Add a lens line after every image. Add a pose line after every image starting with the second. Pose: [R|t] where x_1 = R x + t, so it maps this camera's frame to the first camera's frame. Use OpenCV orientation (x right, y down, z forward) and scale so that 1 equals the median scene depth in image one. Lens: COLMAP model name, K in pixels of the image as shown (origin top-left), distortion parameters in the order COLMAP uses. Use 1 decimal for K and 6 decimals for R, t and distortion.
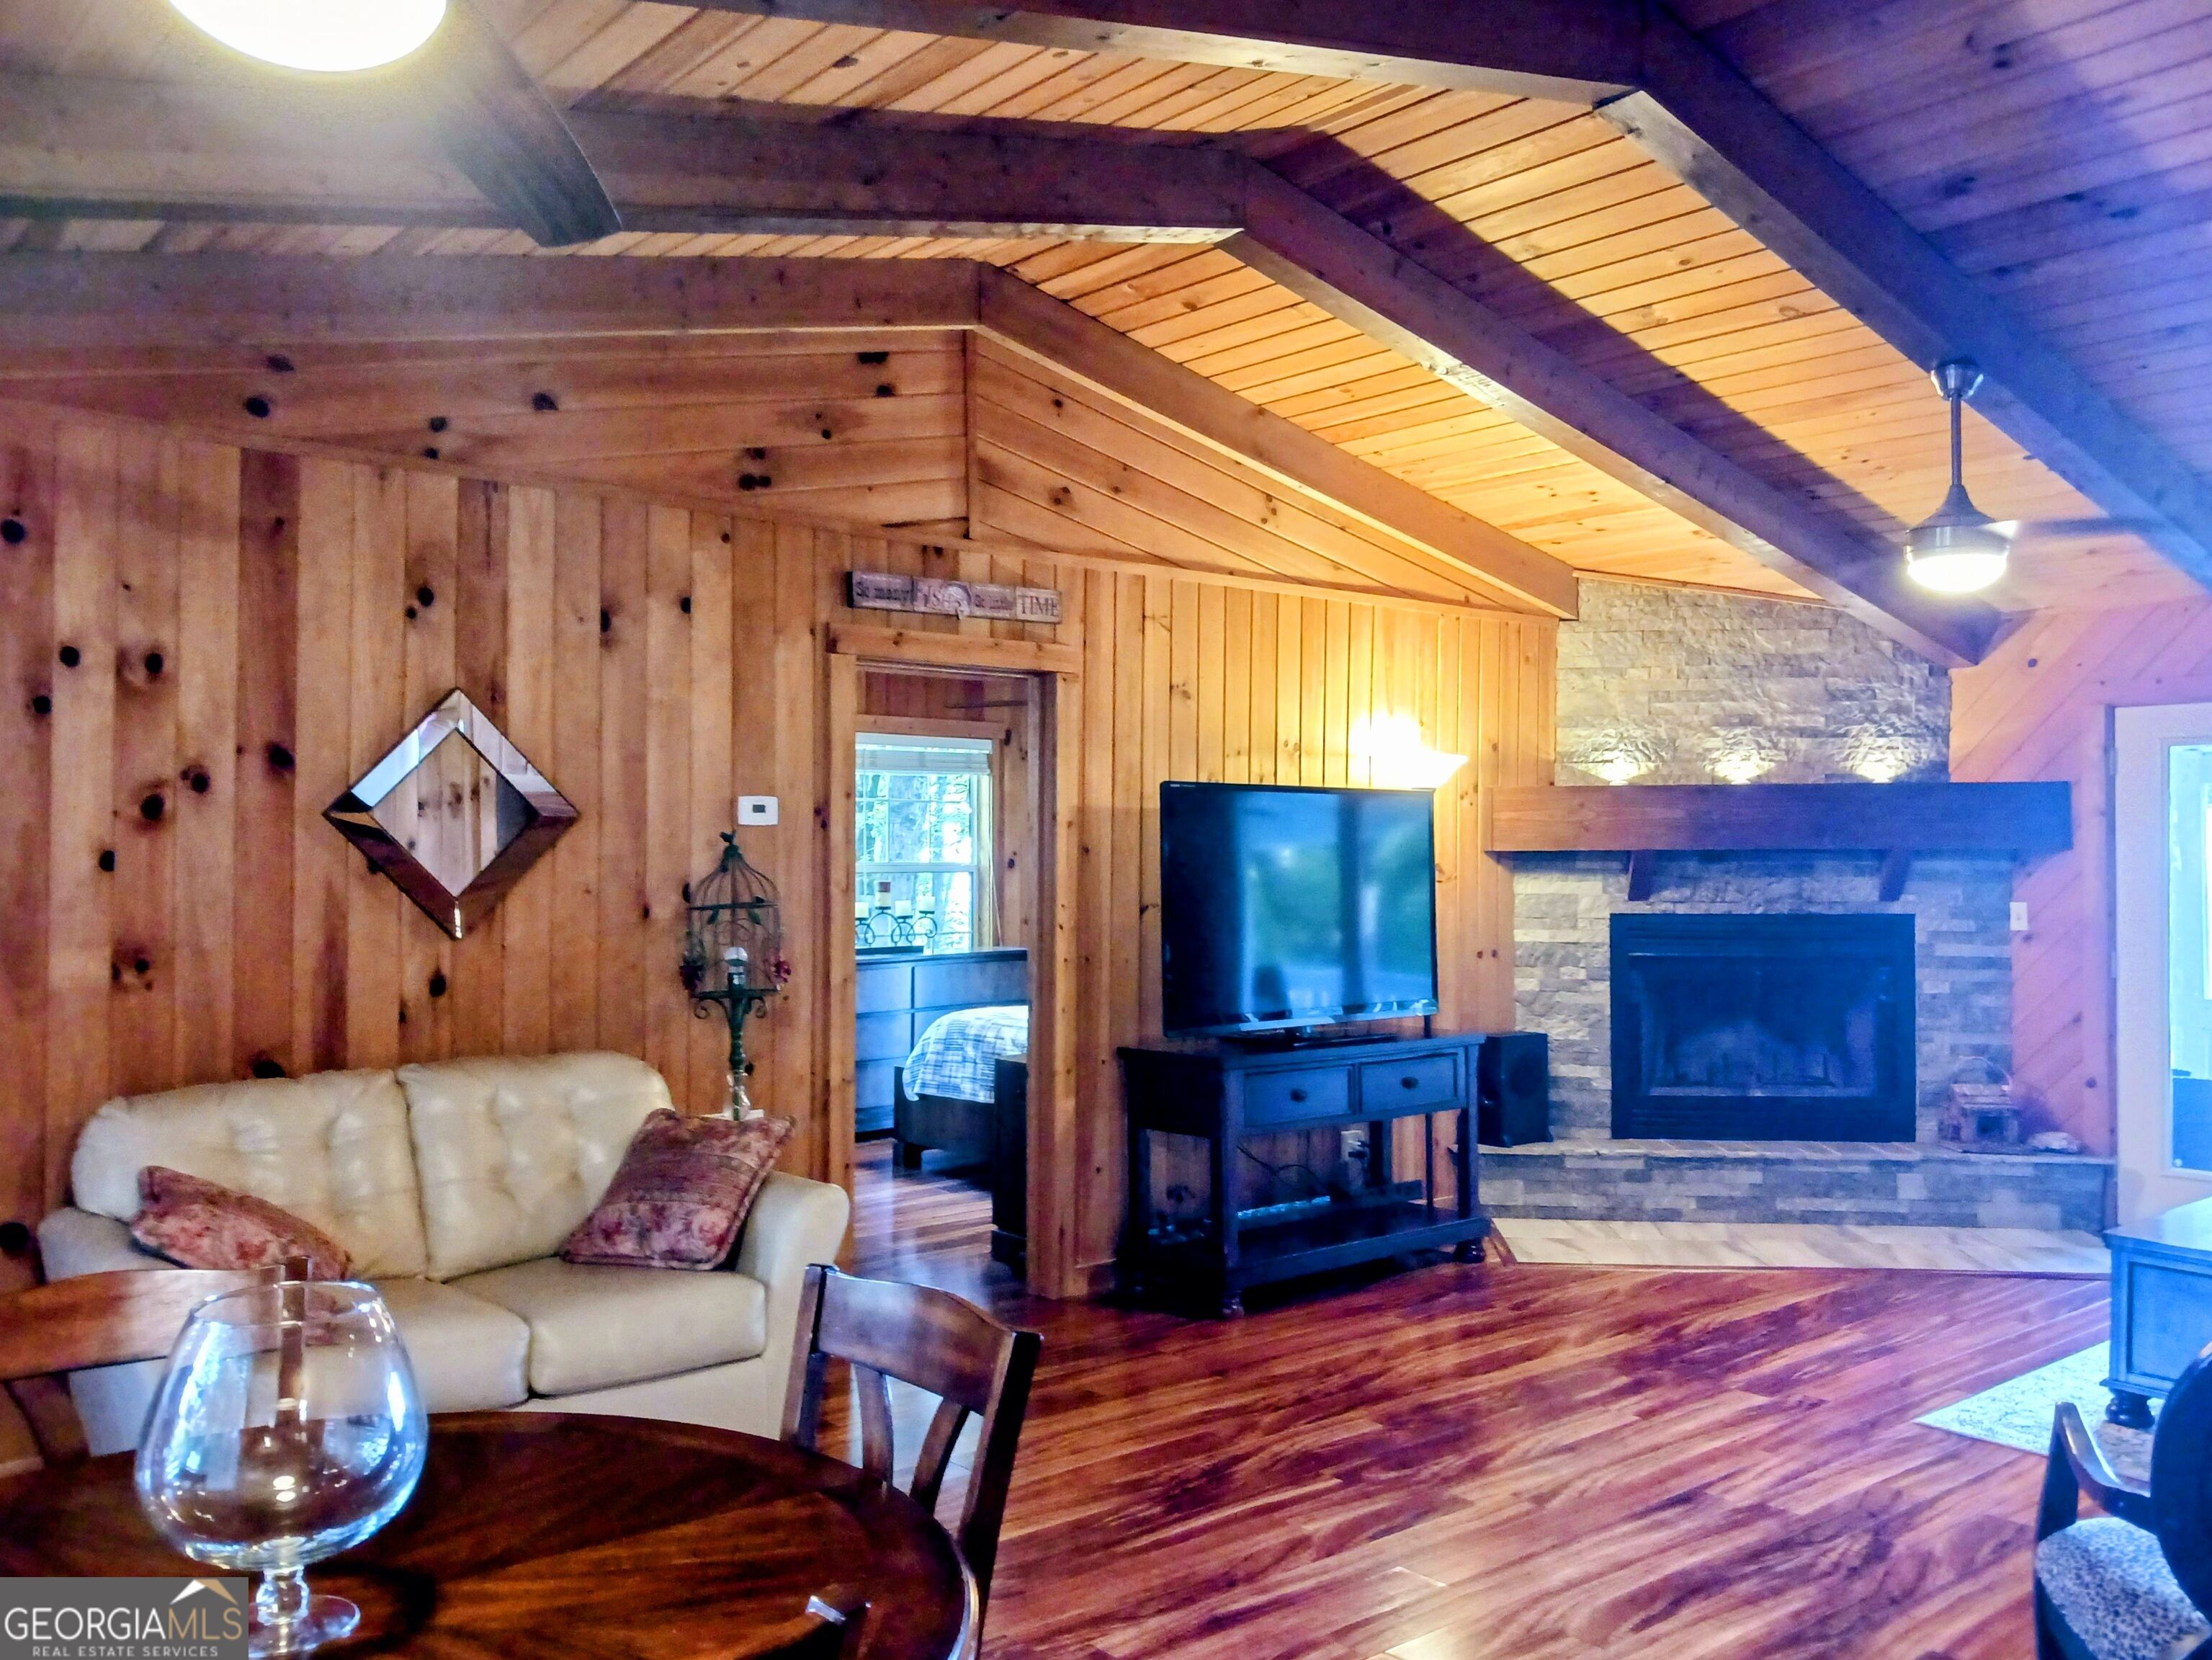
lens RADIAL K [[1787.7, 0, 1111.5], [0, 1787.7, 837.7], [0, 0, 1]] dist [0.008993, -0.011583]
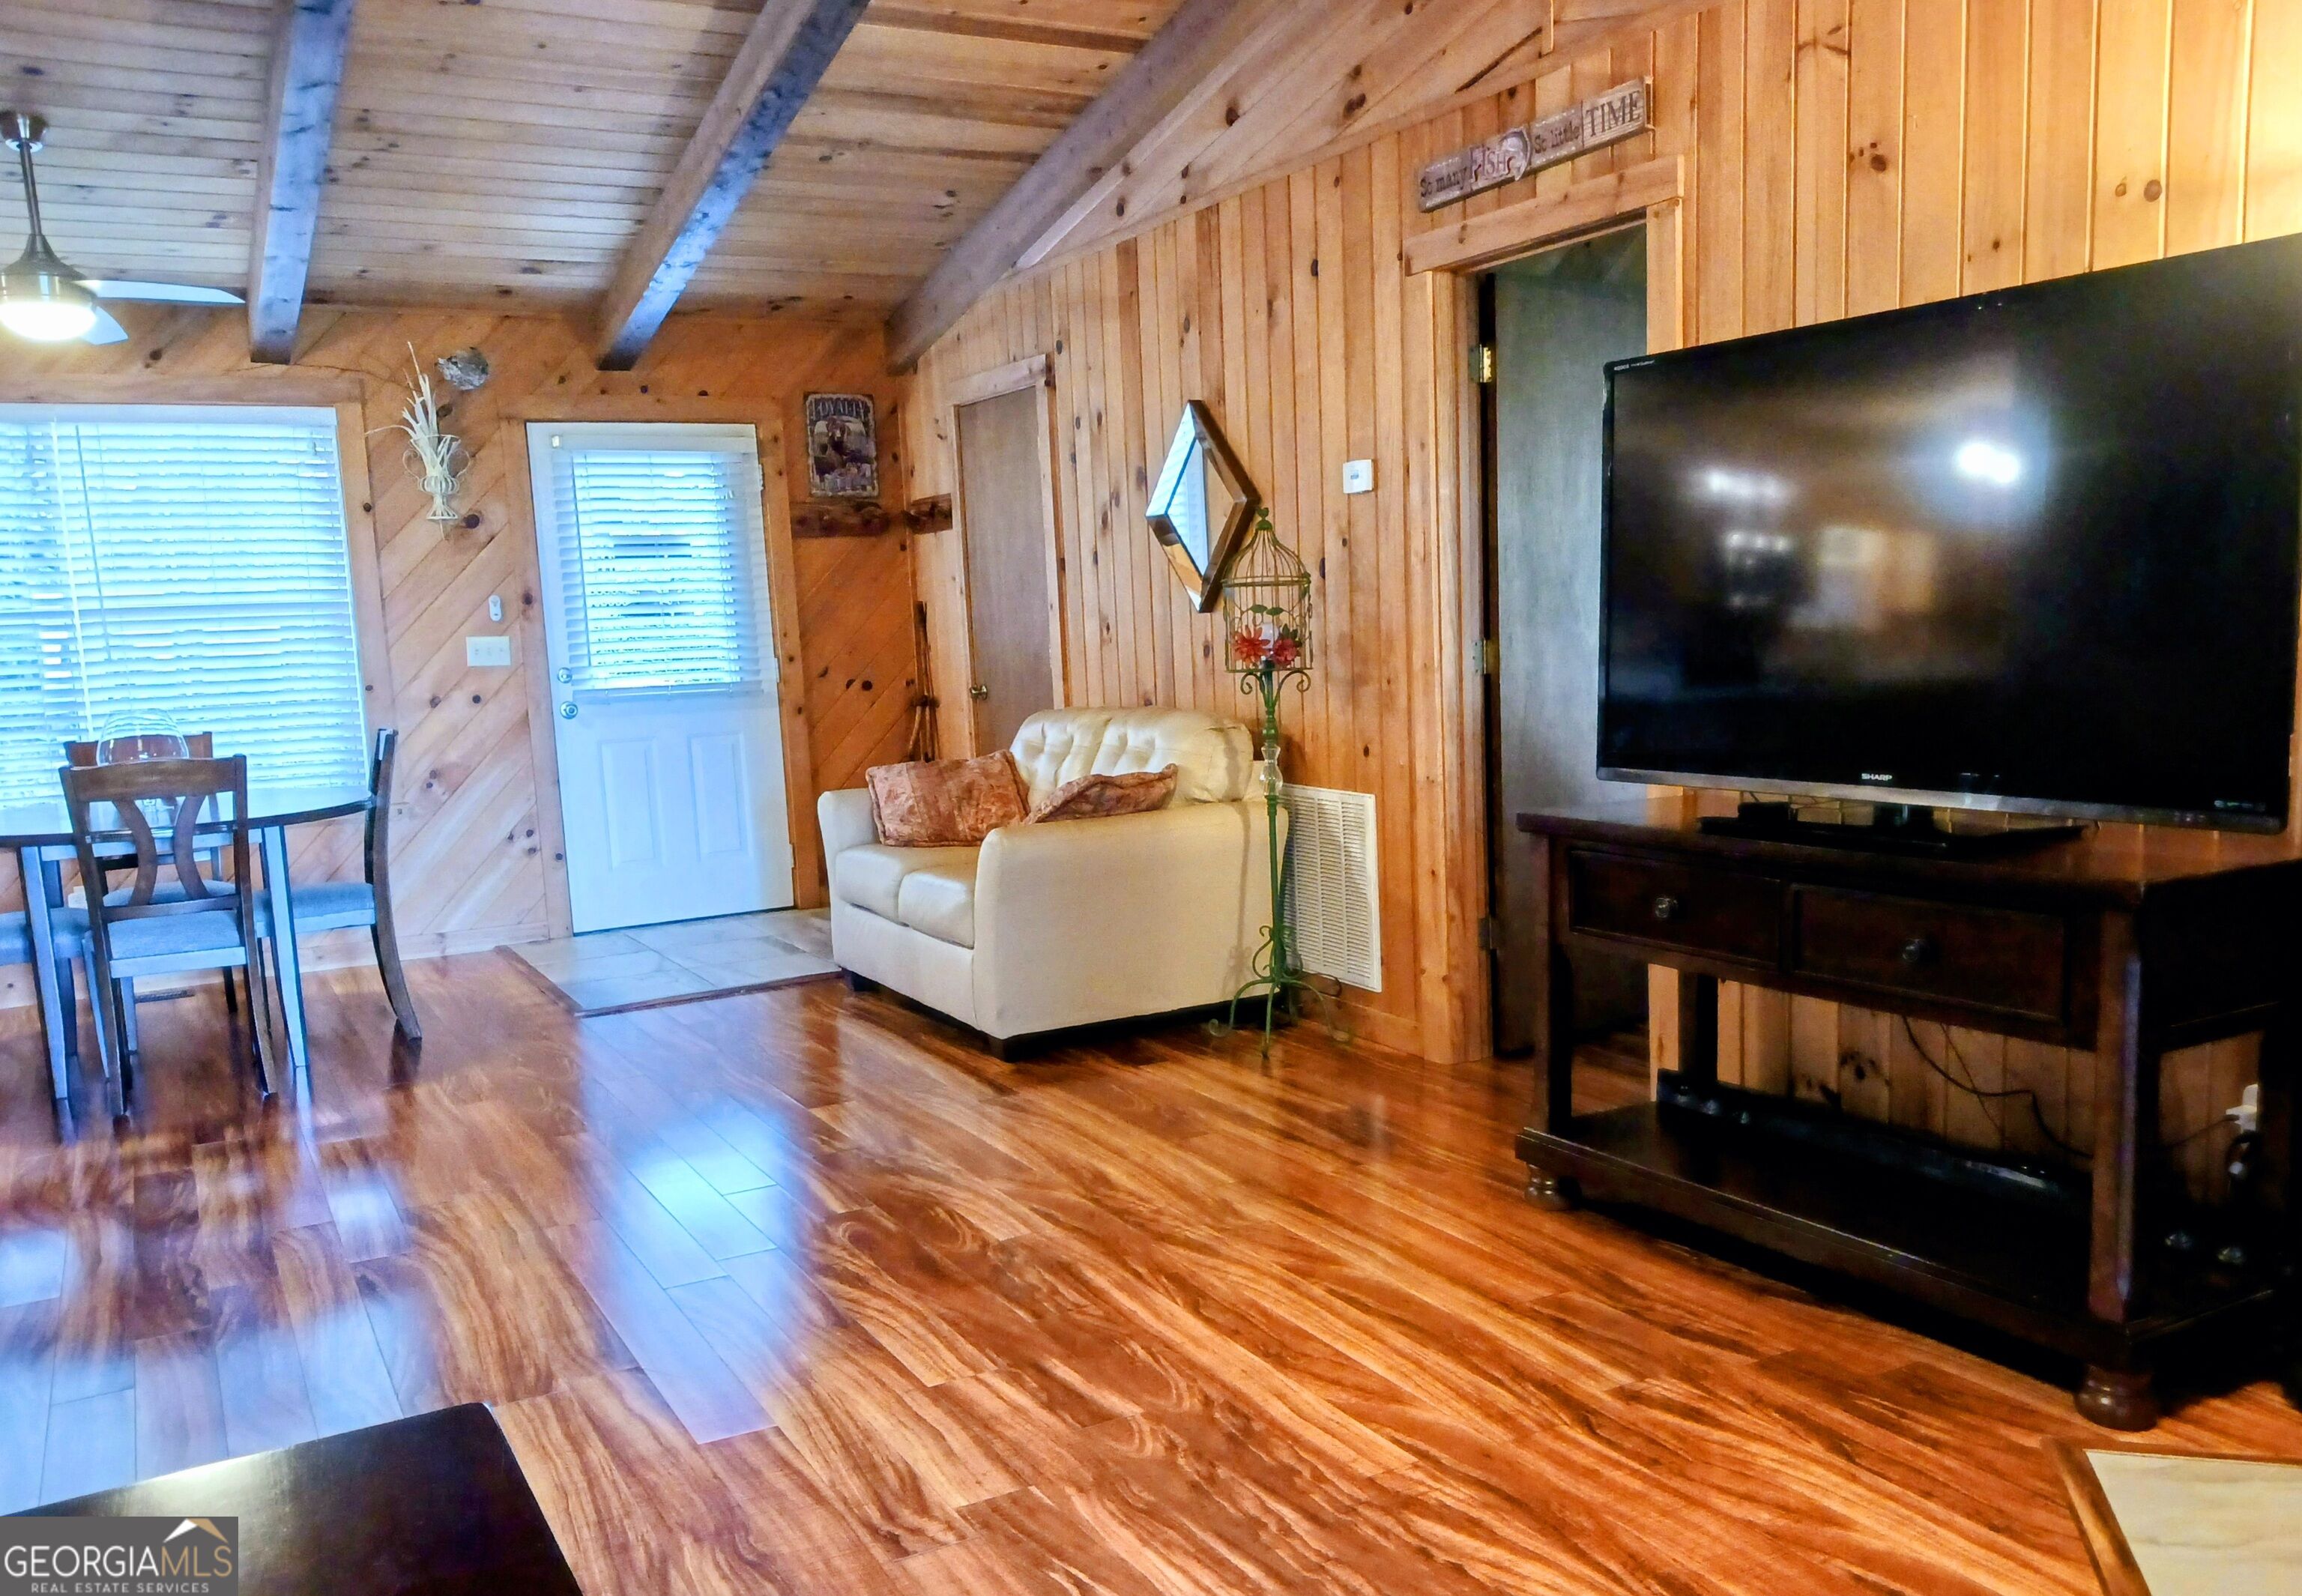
lens RADIAL K [[1858.3, 0, 1225.4], [0, 1858.3, 883.5], [0, 0, 1]] dist [0.081908, -0.147240]
pose [[-0.172383, 0.144514, -0.974371, 0.861483], [0.043265, 0.989336, 0.139079, 0.061840], [0.984079, -0.018181, -0.176797, 1.182266]]
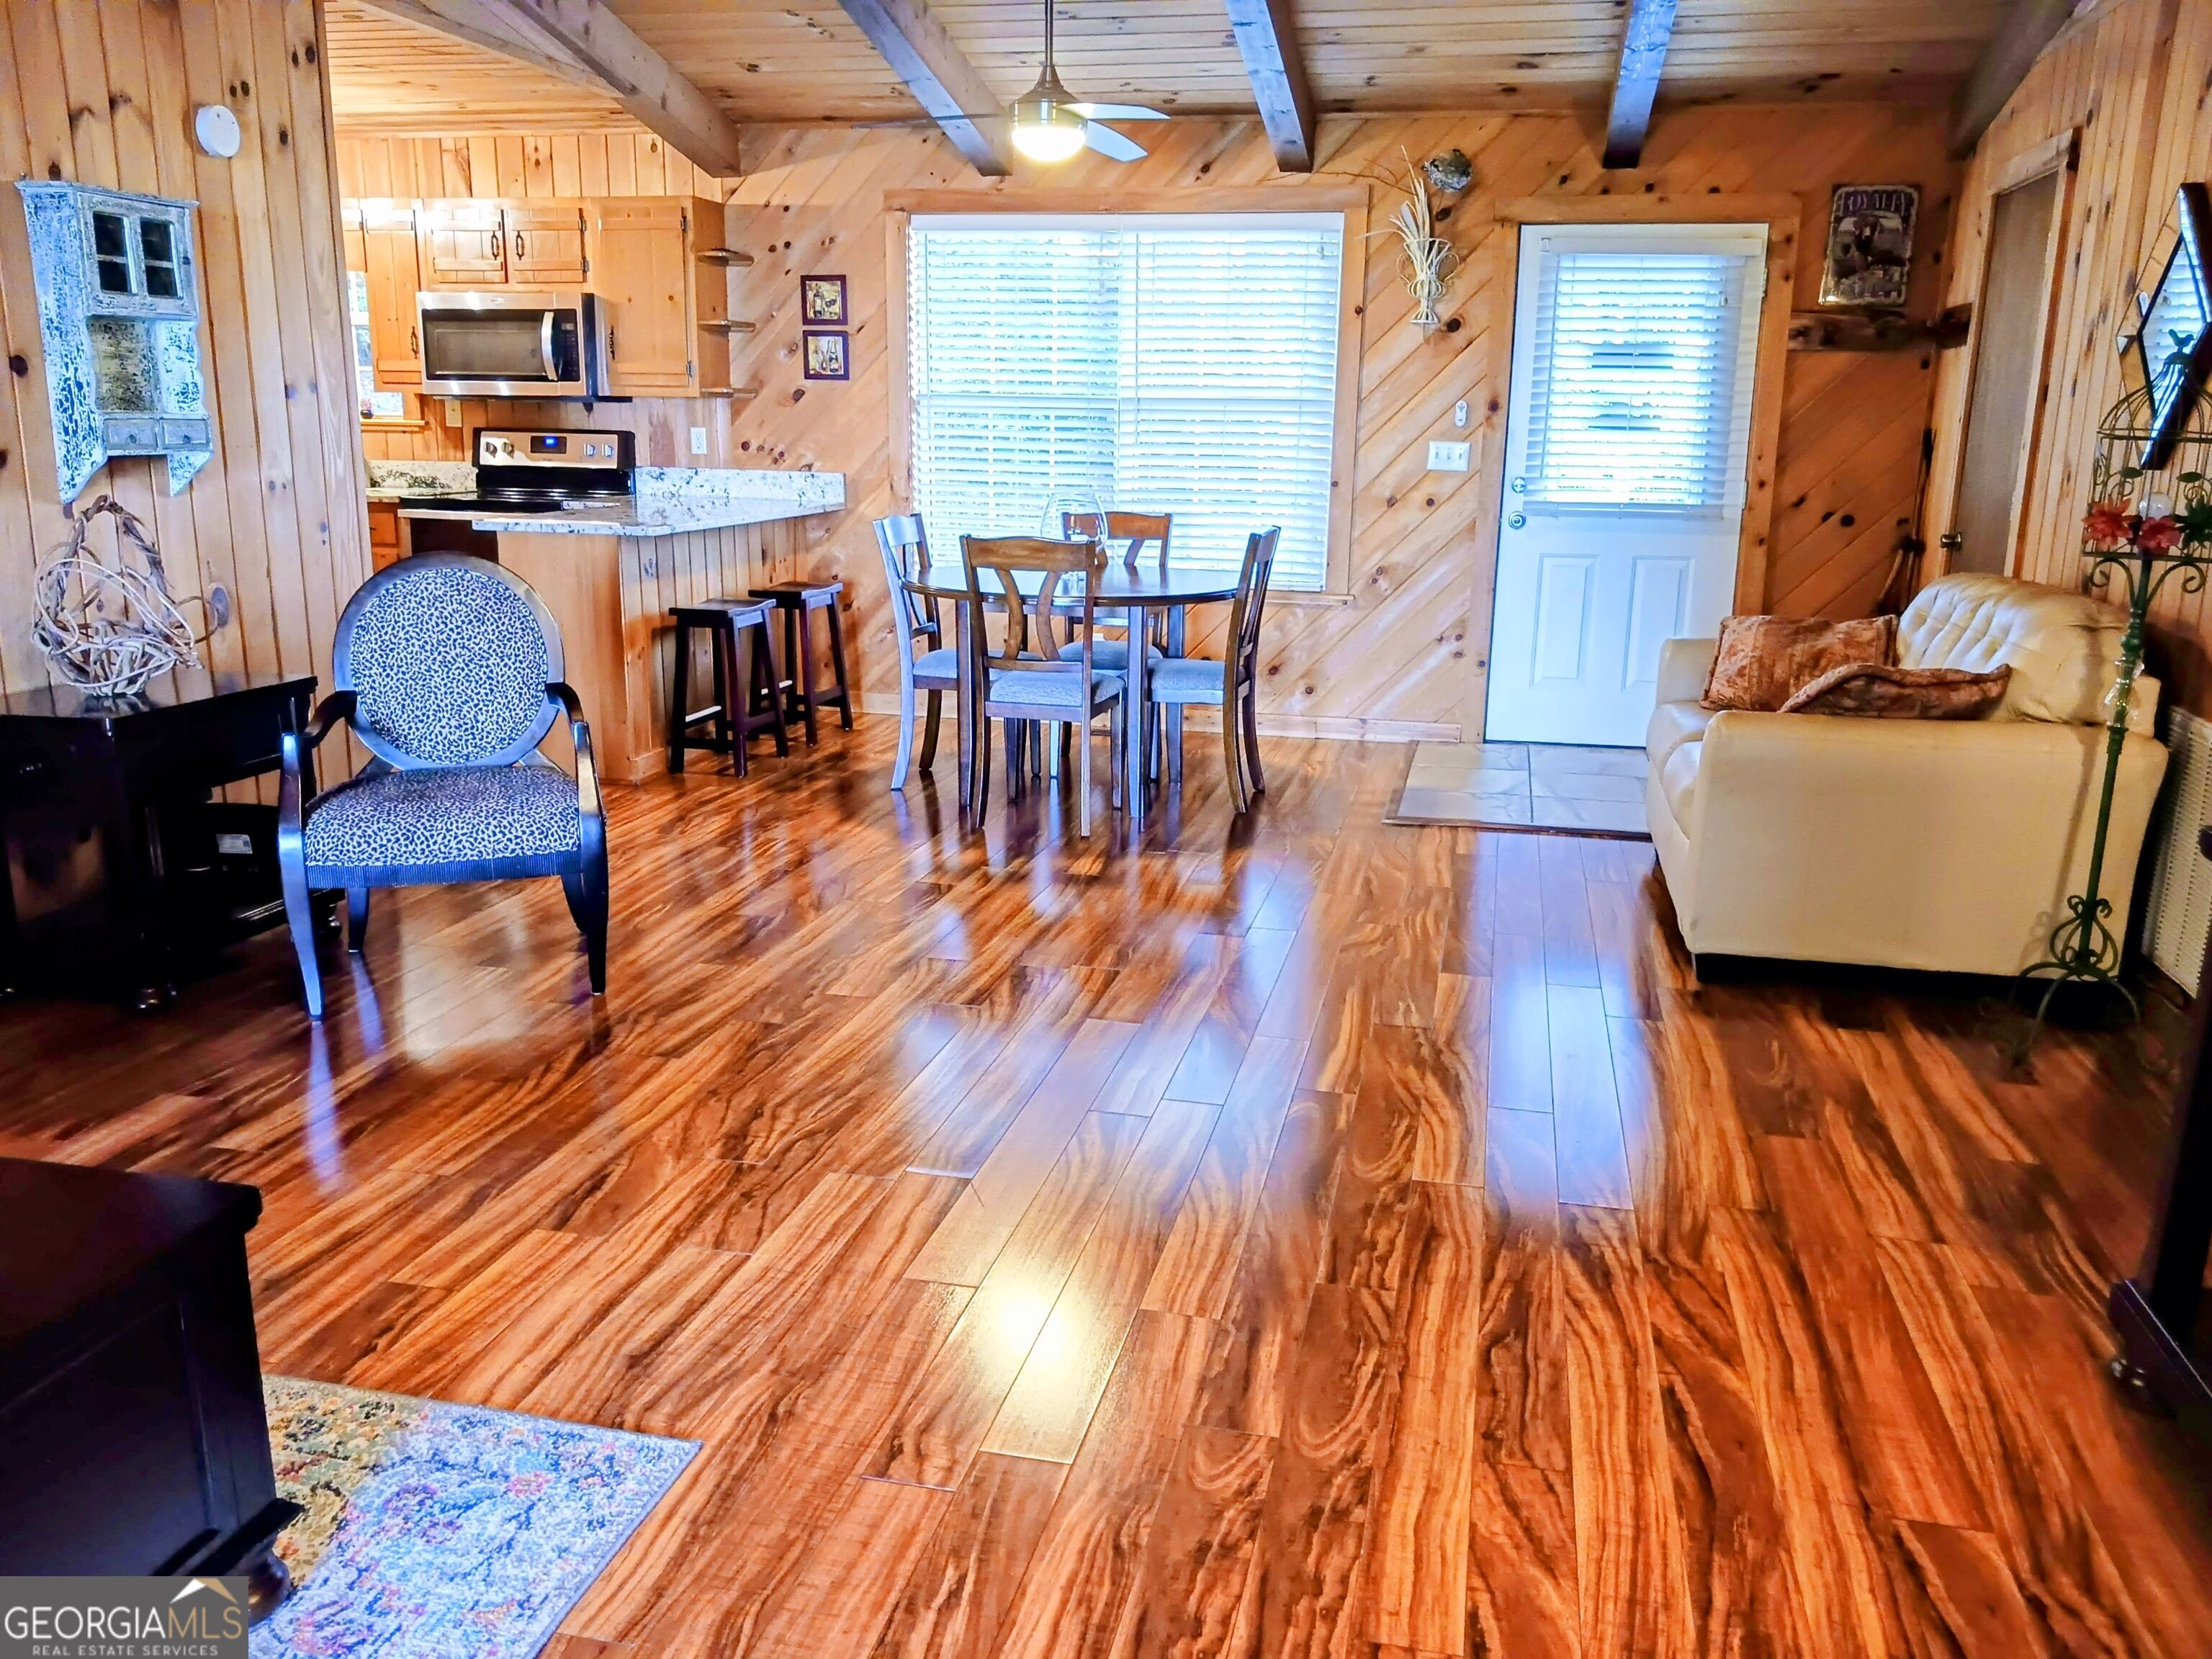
lens RADIAL K [[1787.5, 0, 1111.5], [0, 1787.5, 837.2], [0, 0, 1]] dist [0.008993, -0.011583]
pose [[-0.796914, 0.118825, -0.592291, 0.607356], [-0.020032, 0.974727, 0.222500, 0.045414], [0.603761, 0.189178, -0.774393, 1.368446]]
